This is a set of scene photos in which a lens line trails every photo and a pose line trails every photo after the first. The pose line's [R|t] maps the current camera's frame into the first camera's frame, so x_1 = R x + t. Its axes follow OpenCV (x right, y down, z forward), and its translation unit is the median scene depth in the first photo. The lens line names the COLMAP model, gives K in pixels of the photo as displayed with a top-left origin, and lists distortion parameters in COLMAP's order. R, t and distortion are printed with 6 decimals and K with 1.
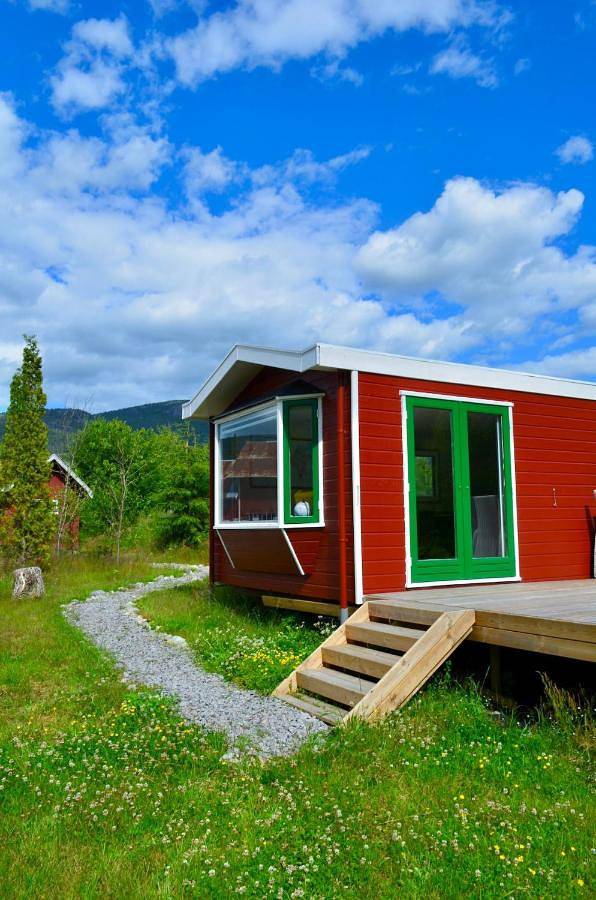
lens RADIAL K [[692.4, 0, 298.0], [0, 692.4, 450.0], [0, 0, 1]] dist [-0.047547, -0.002187]
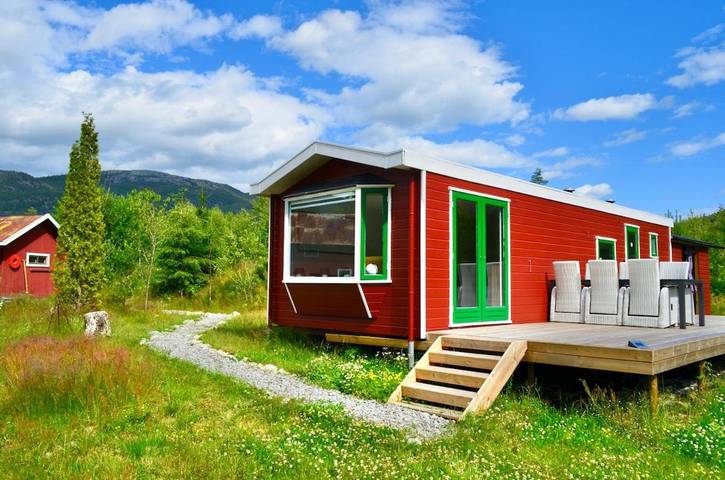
lens RADIAL K [[557.8, 0, 362.5], [0, 557.8, 240.0], [0, 0, 1]] dist [-0.047547, -0.002187]
pose [[0.966947, 0.041497, 0.251580, -0.288447], [-0.049544, 0.998440, 0.025735, 0.001272], [-0.250119, -0.037349, 0.967494, -0.044875]]
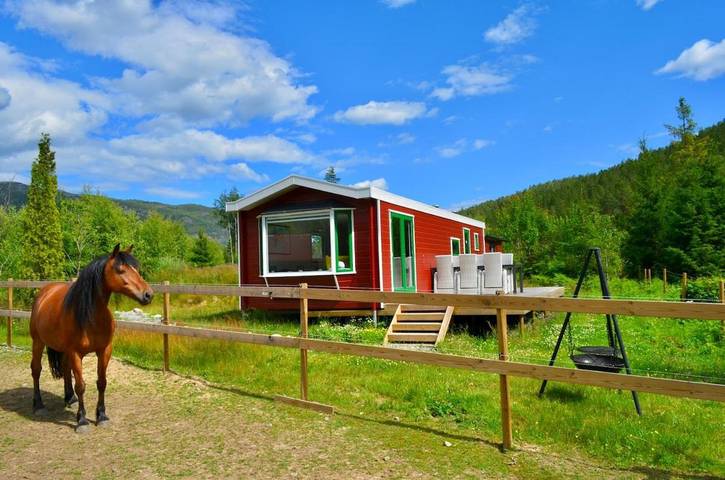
lens RADIAL K [[557.8, 0, 362.5], [0, 557.8, 240.0], [0, 0, 1]] dist [-0.047547, -0.002187]
pose [[0.801280, 0.019720, 0.597965, -0.911488], [-0.040291, 0.998966, 0.021046, -0.023051], [-0.596932, -0.040956, 0.801246, -0.323529]]
